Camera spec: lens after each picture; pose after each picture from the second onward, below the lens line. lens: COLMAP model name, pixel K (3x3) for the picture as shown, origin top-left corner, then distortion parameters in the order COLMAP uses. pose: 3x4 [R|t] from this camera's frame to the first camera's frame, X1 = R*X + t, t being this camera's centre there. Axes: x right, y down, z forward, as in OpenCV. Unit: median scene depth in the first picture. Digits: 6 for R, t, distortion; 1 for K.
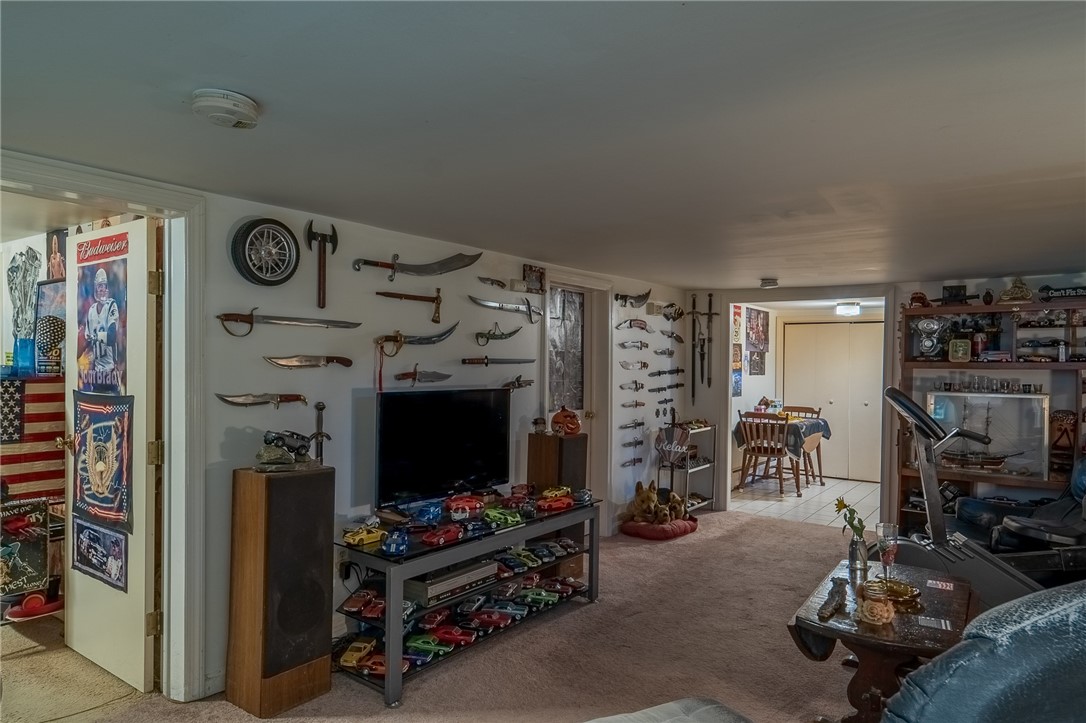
lens RADIAL K [[668.9, 0, 543.6], [0, 668.9, 370.7], [0, 0, 1]] dist [0.002381, 0.001778]
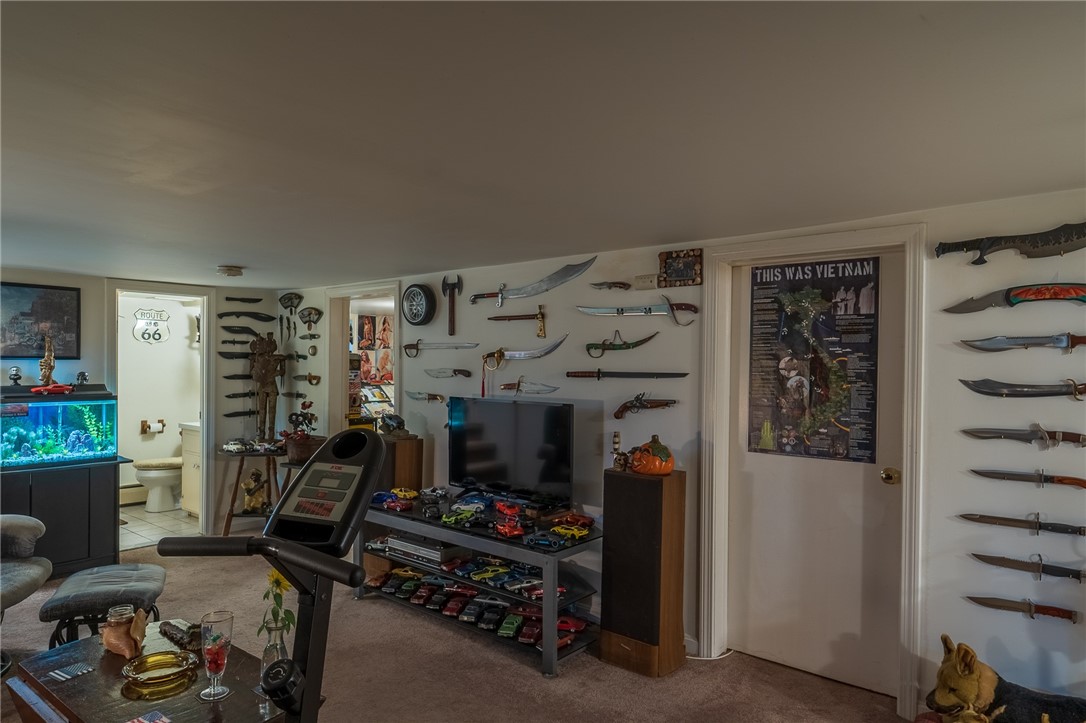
lens RADIAL K [[681.7, 0, 514.1], [0, 681.7, 363.0], [0, 0, 1]] dist [0.001711, -0.002294]
pose [[-0.075427, -0.013936, -0.997054, 0.948949], [-0.024163, 0.999634, -0.012144, -0.017716], [0.996859, 0.023176, -0.075736, 1.072262]]
